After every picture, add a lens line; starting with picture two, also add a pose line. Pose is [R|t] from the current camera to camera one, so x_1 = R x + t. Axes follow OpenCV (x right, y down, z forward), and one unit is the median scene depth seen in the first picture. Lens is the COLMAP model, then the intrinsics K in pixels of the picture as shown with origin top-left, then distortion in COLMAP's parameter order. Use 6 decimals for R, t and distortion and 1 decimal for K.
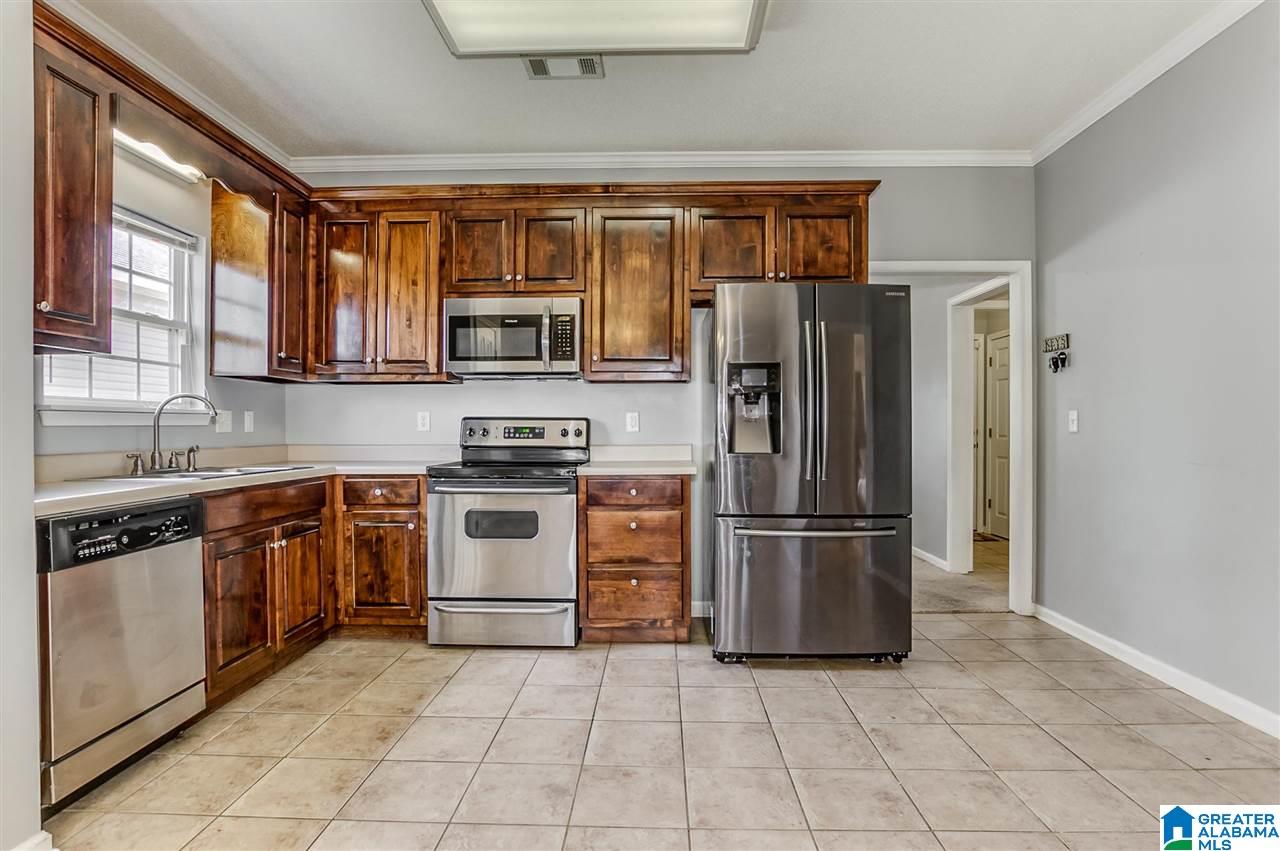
lens RADIAL K [[657.5, 0, 641.2], [0, 657.5, 431.0], [0, 0, 1]] dist [-0.040545, 0.009010]
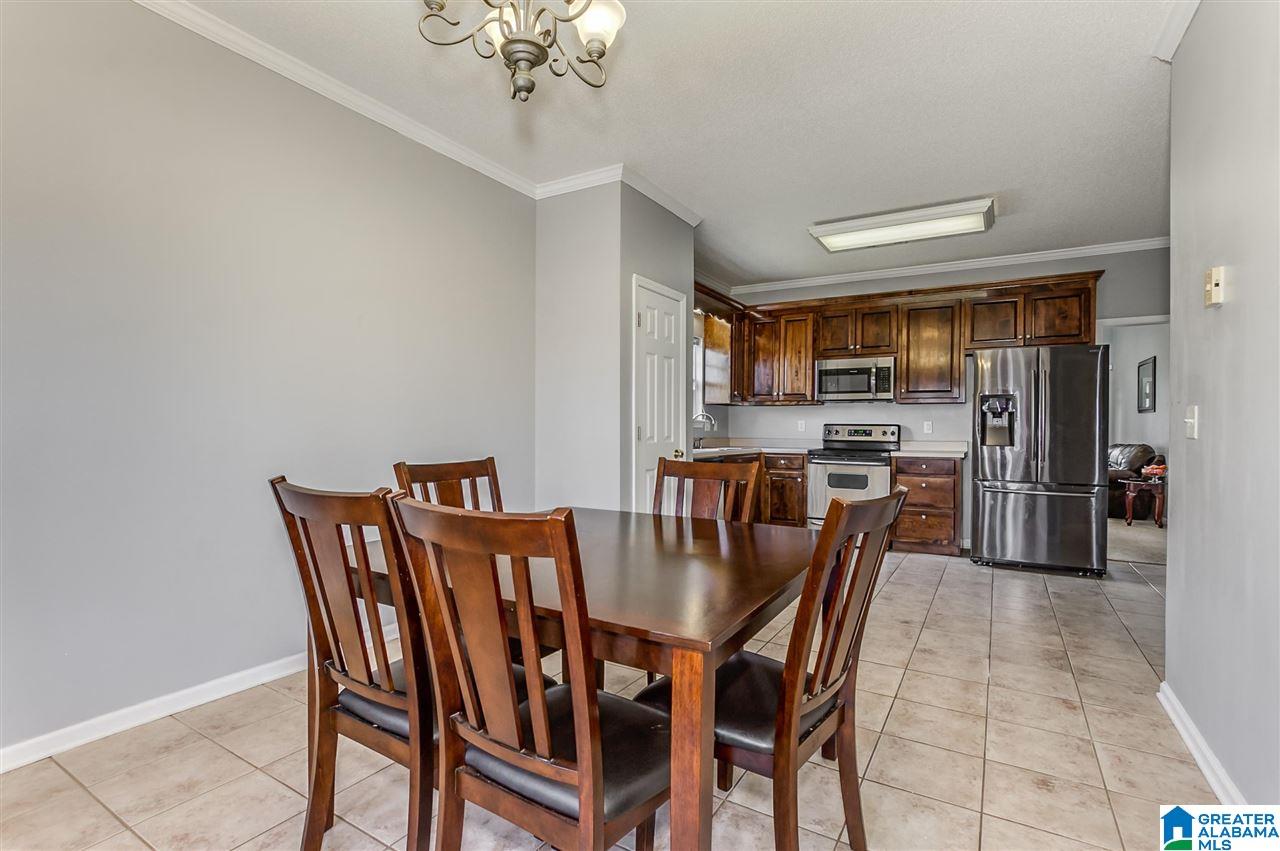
lens RADIAL K [[596.4, 0, 644.3], [0, 596.4, 430.3], [0, 0, 1]] dist [-0.016856, 0.001153]
pose [[0.872166, 0.009200, -0.489123, 0.106318], [-0.011804, 0.999928, -0.002239, 0.006756], [0.489067, 0.007727, 0.872212, -0.732095]]
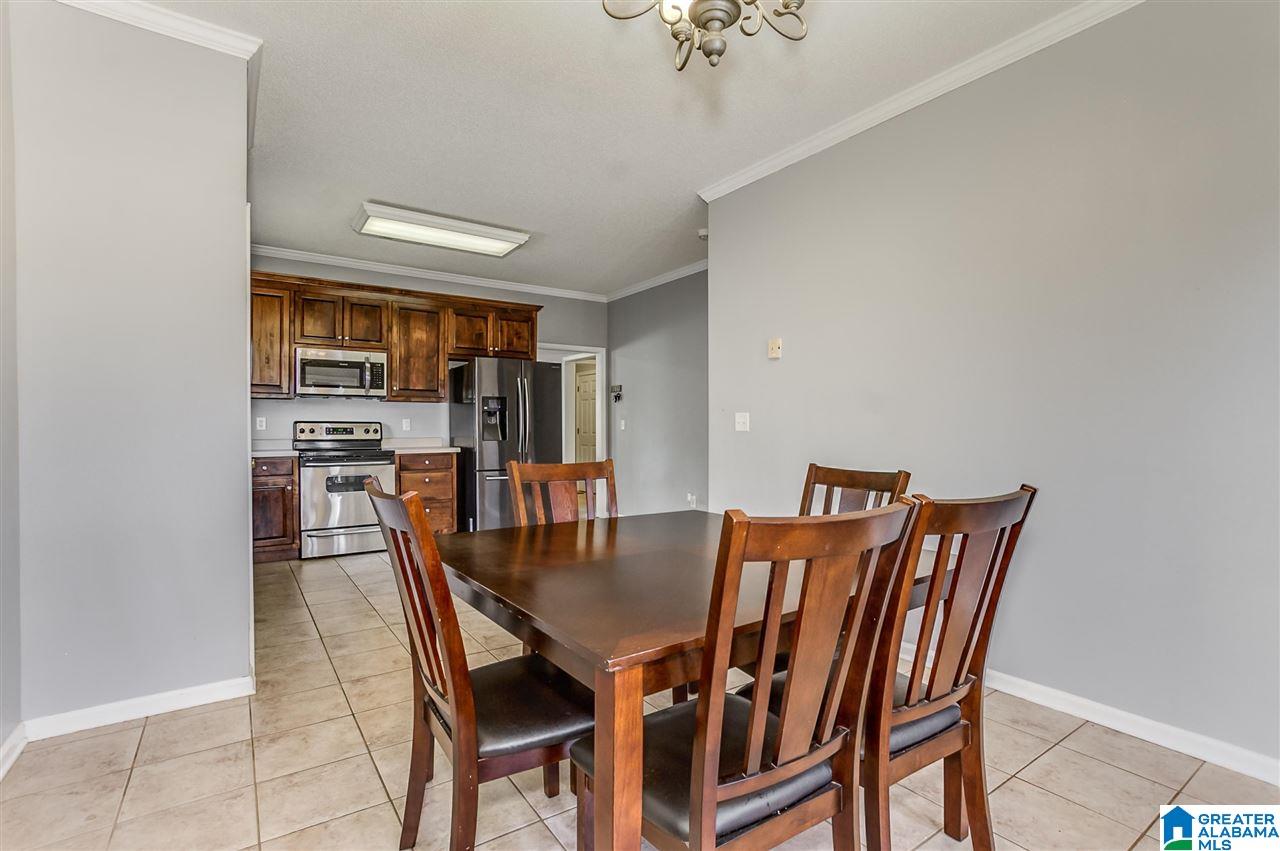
lens RADIAL K [[596.4, 0, 644.3], [0, 596.4, 430.3], [0, 0, 1]] dist [-0.016856, 0.001153]
pose [[0.803523, -0.003713, 0.595263, -0.488414], [0.004850, 0.999988, -0.000309, 0.005446], [-0.595255, 0.003135, 0.803531, -0.683211]]
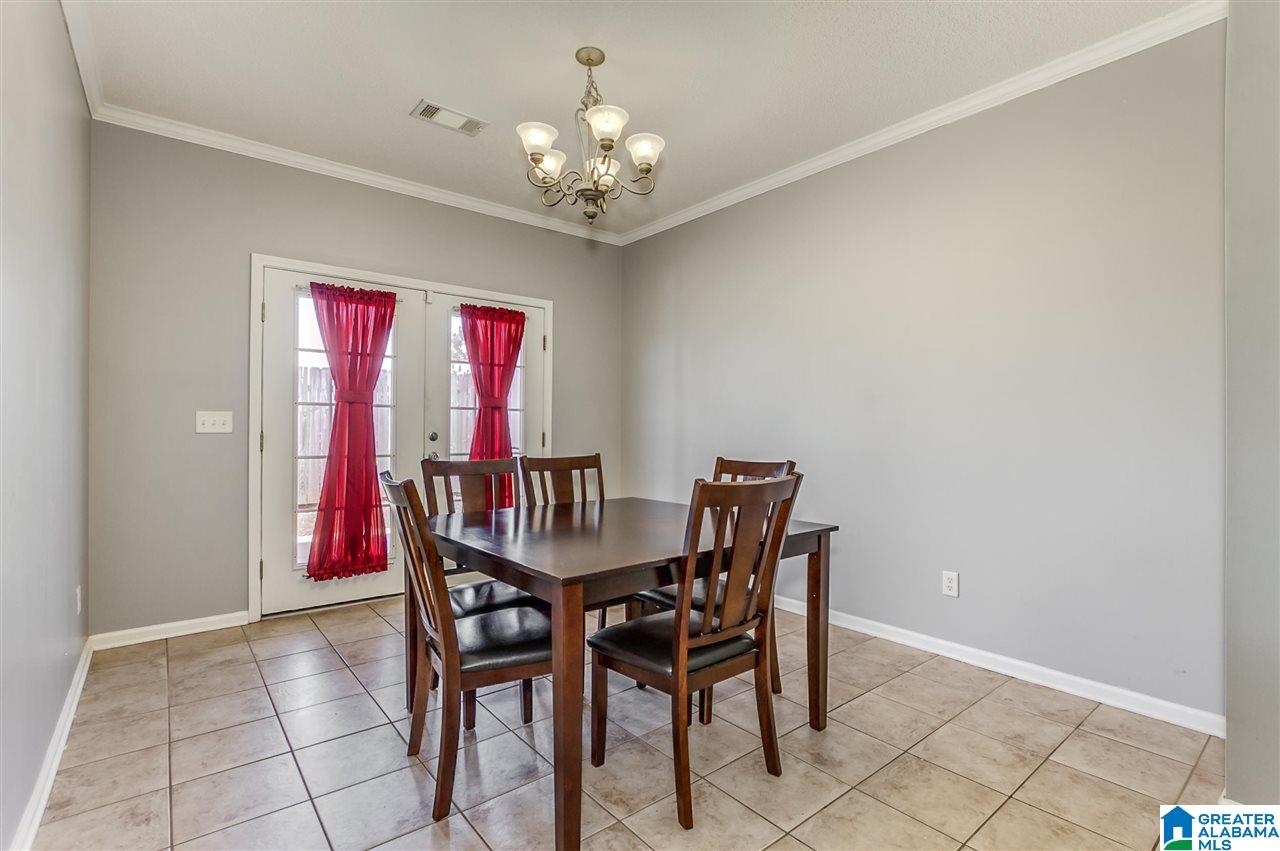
lens RADIAL K [[596.4, 0, 644.3], [0, 596.4, 430.3], [0, 0, 1]] dist [-0.016856, 0.001153]
pose [[-0.754221, -0.000953, -0.656620, 0.228601], [-0.008777, 0.999924, 0.008630, -0.005157], [0.656562, 0.012272, -0.754172, 0.218040]]
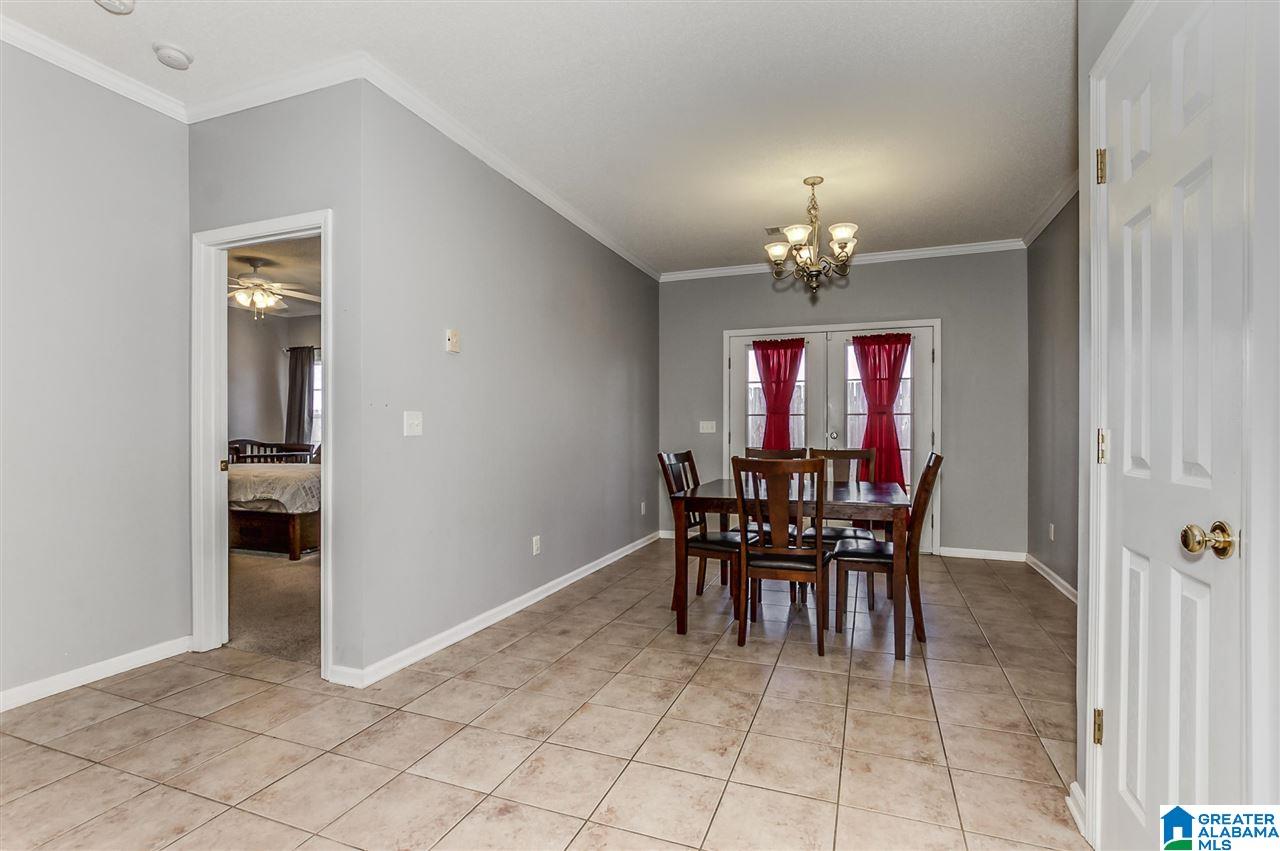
lens RADIAL K [[596.4, 0, 644.3], [0, 596.4, 430.3], [0, 0, 1]] dist [-0.016856, 0.001153]
pose [[-0.945080, -0.000865, 0.326838, -0.264503], [0.001726, 0.999969, 0.007636, -0.006687], [-0.326834, 0.007781, -0.945050, 0.761091]]
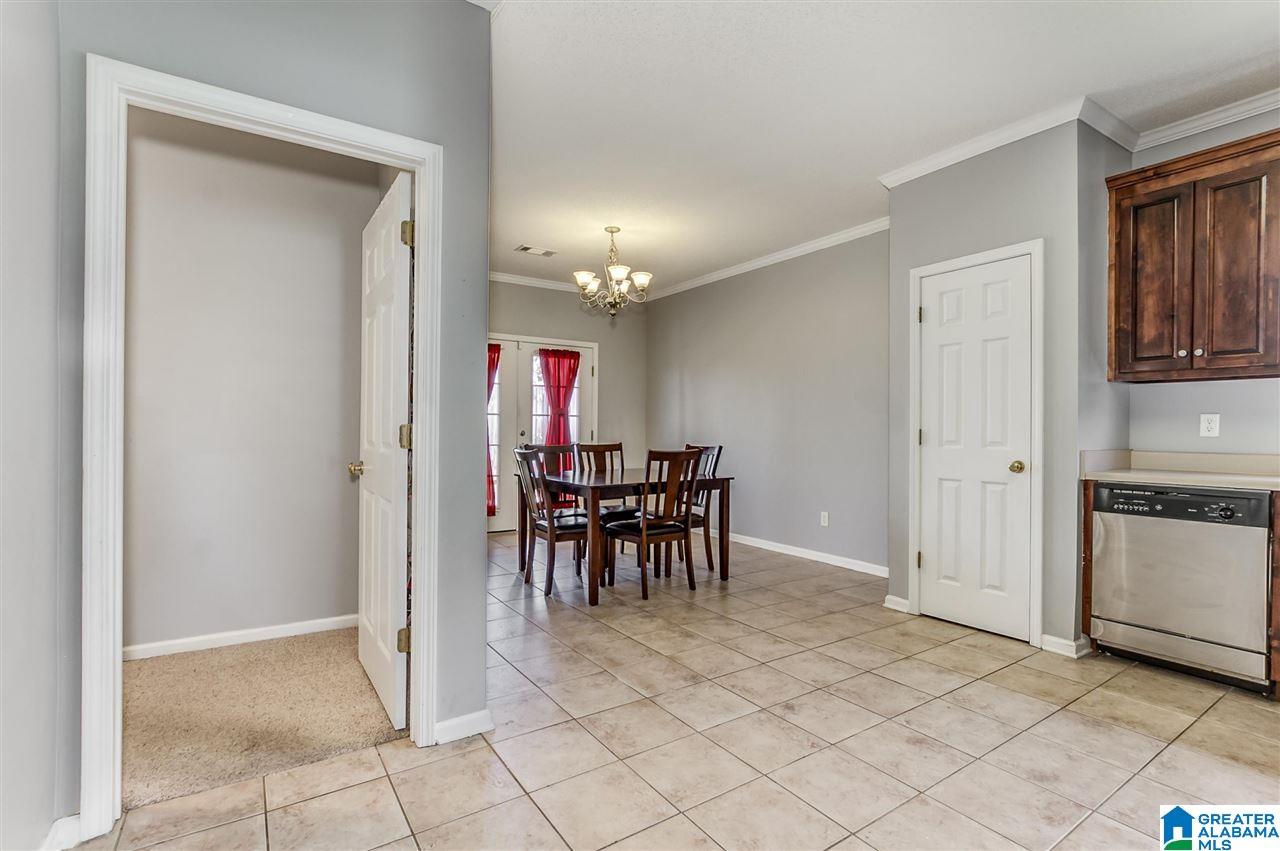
lens RADIAL K [[596.4, 0, 644.3], [0, 596.4, 430.3], [0, 0, 1]] dist [-0.016856, 0.001153]
pose [[-0.814062, -0.002678, -0.580772, 0.537877], [-0.009026, 0.999927, 0.008041, -0.005874], [0.580708, 0.011788, -0.814026, 0.786536]]
